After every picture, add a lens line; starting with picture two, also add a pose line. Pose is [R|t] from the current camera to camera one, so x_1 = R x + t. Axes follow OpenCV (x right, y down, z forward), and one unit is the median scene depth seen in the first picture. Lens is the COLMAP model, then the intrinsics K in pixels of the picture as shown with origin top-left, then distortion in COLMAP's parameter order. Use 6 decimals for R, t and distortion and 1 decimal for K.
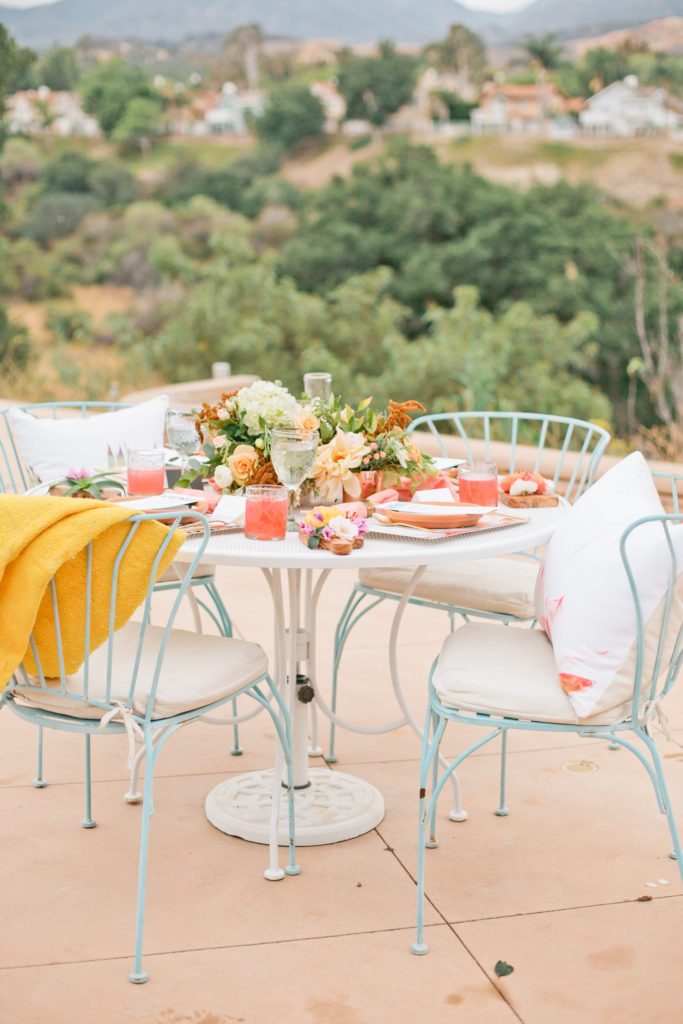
lens RADIAL K [[1546.4, 0, 340.8], [0, 1546.4, 514.0], [0, 0, 1]] dist [-0.141022, -0.092474]
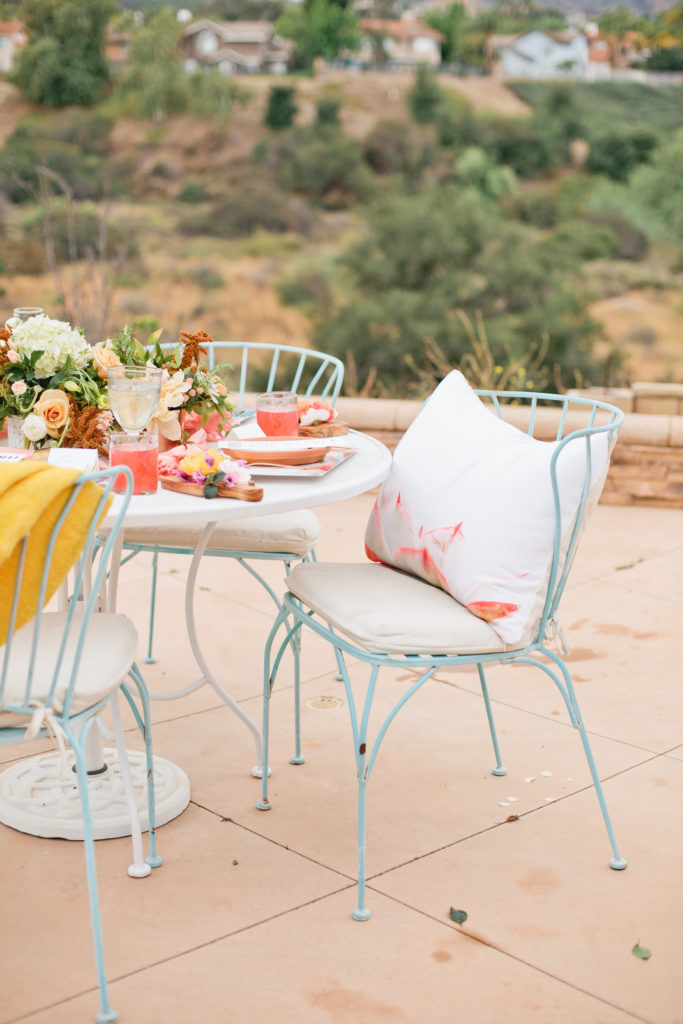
lens RADIAL K [[1546.4, 0, 340.8], [0, 1546.4, 514.0], [0, 0, 1]] dist [-0.141022, -0.092474]
pose [[0.870428, -0.099210, 0.482196, -0.381355], [0.078785, 0.994931, 0.062487, -0.018206], [-0.485951, -0.016401, 0.873832, 0.188936]]
